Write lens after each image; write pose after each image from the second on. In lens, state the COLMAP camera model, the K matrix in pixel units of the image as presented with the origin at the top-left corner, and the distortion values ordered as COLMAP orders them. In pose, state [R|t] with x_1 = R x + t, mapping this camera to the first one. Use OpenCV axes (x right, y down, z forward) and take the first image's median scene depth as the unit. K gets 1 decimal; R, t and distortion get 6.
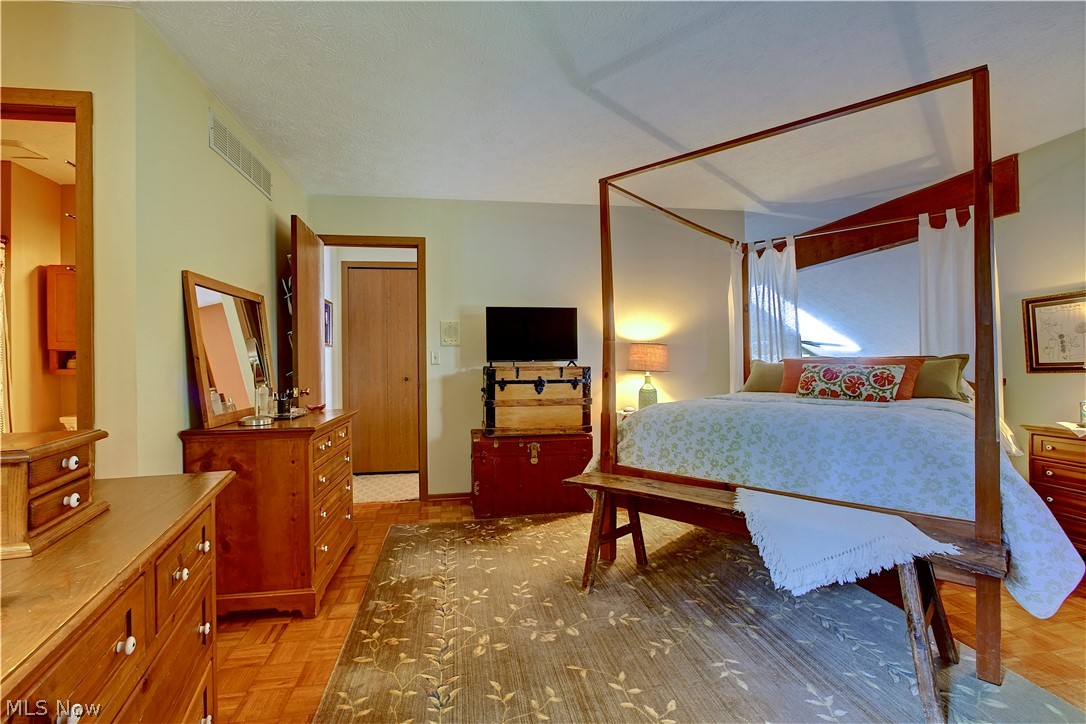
lens RADIAL K [[508.8, 0, 540.9], [0, 508.8, 363.9], [0, 0, 1]] dist [-0.014209, 0.000739]
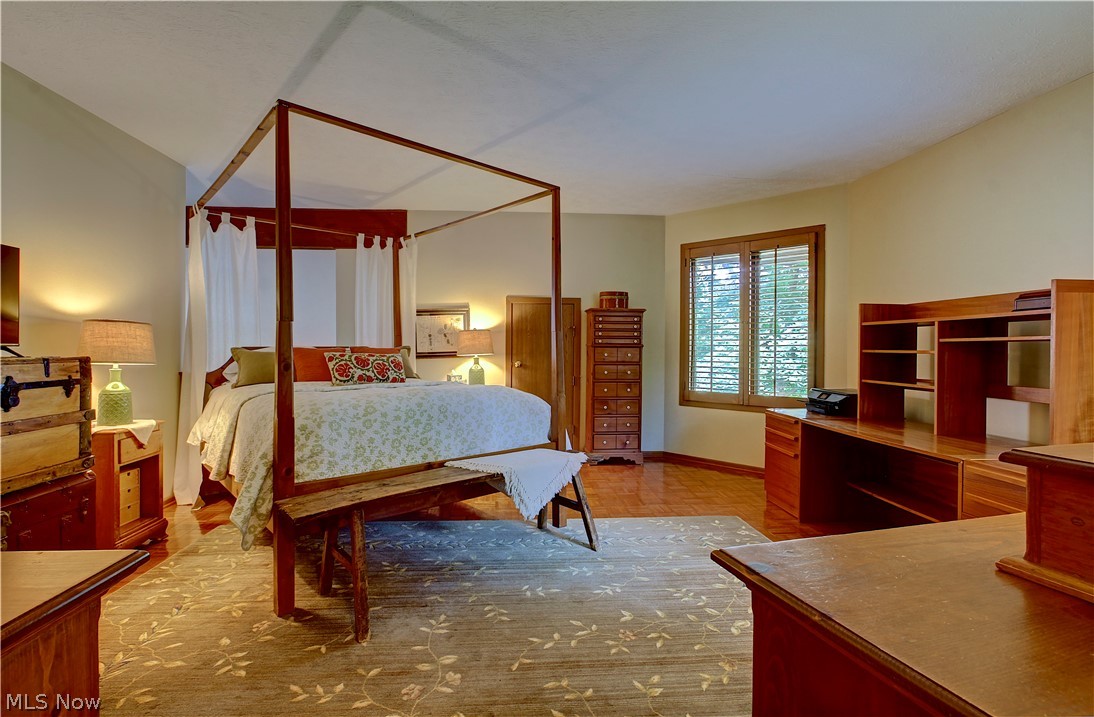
lens RADIAL K [[500.4, 0, 543.2], [0, 500.4, 354.1], [0, 0, 1]] dist [-0.013285, -0.000337]
pose [[0.083795, -0.000484, 0.996483, -0.622625], [-0.002734, 0.999996, 0.000715, 0.001593], [-0.996479, -0.002784, 0.083793, 0.614843]]
